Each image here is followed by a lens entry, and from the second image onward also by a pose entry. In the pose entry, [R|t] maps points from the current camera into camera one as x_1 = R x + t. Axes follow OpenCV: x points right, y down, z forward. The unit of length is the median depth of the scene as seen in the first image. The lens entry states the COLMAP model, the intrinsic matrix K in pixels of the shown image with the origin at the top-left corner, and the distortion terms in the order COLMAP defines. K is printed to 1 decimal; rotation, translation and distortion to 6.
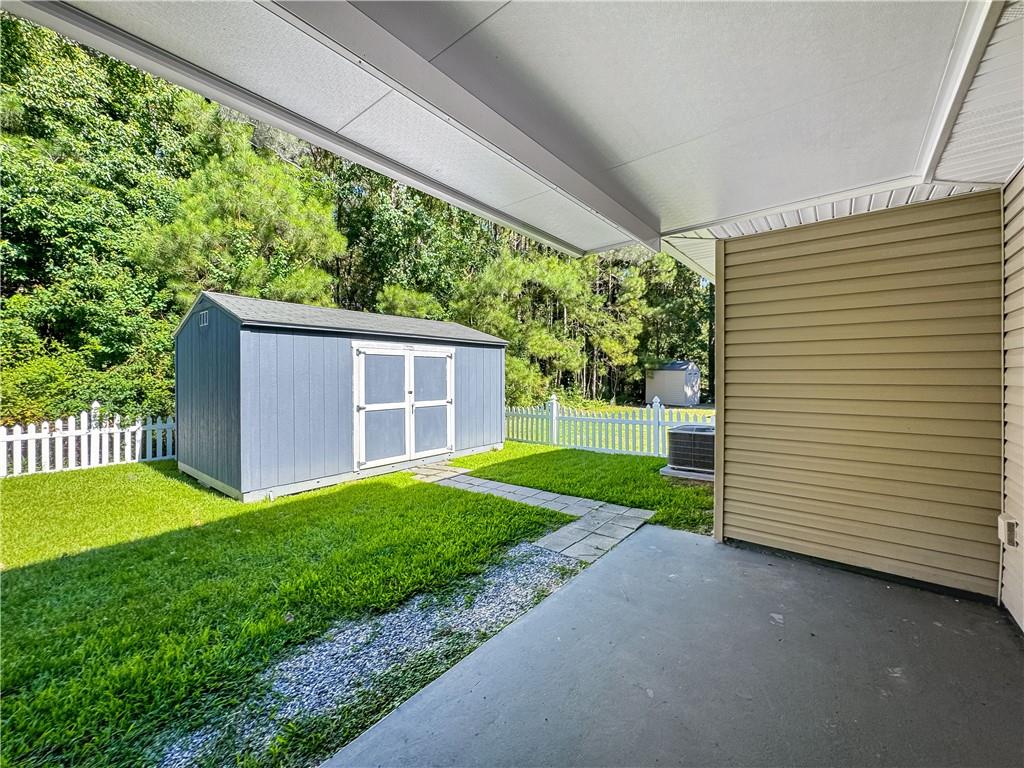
lens RADIAL K [[411.7, 0, 517.8], [0, 411.7, 378.6], [0, 0, 1]] dist [-0.009609, -0.000620]
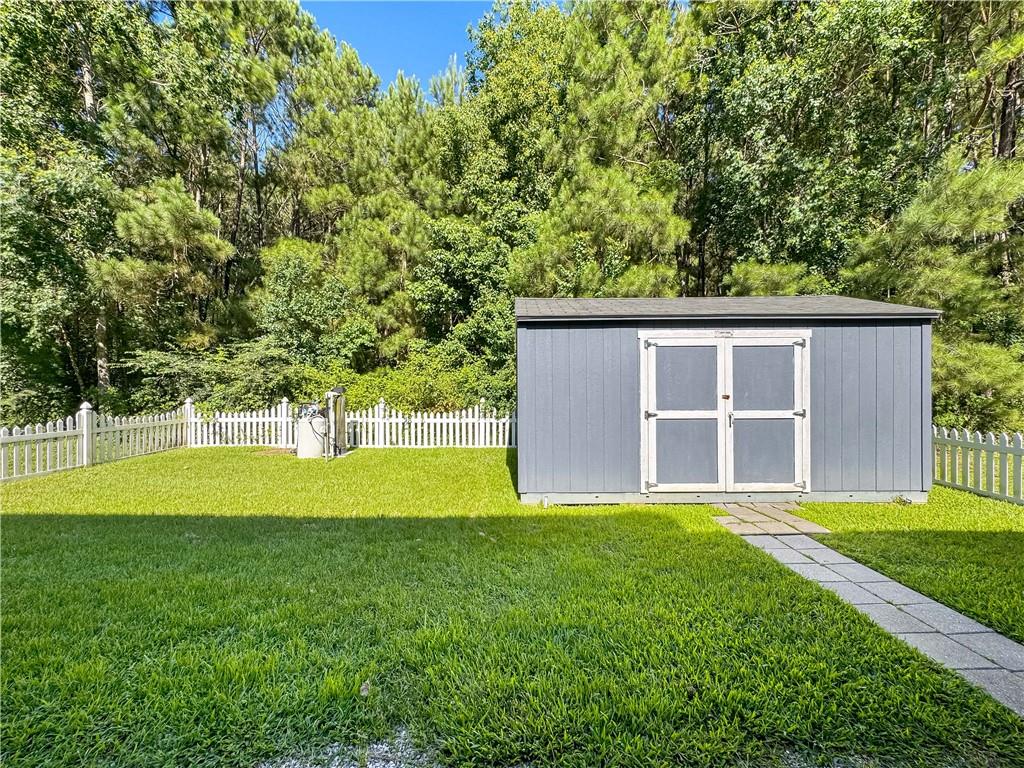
lens RADIAL K [[411.7, 0, 503.2], [0, 411.7, 386.5], [0, 0, 1]] dist [-0.009609, -0.000620]
pose [[0.610537, 0.007531, -0.791952, 0.053390], [-0.001796, 0.999965, 0.008125, 0.008380], [0.791985, -0.003538, 0.610530, 0.216824]]
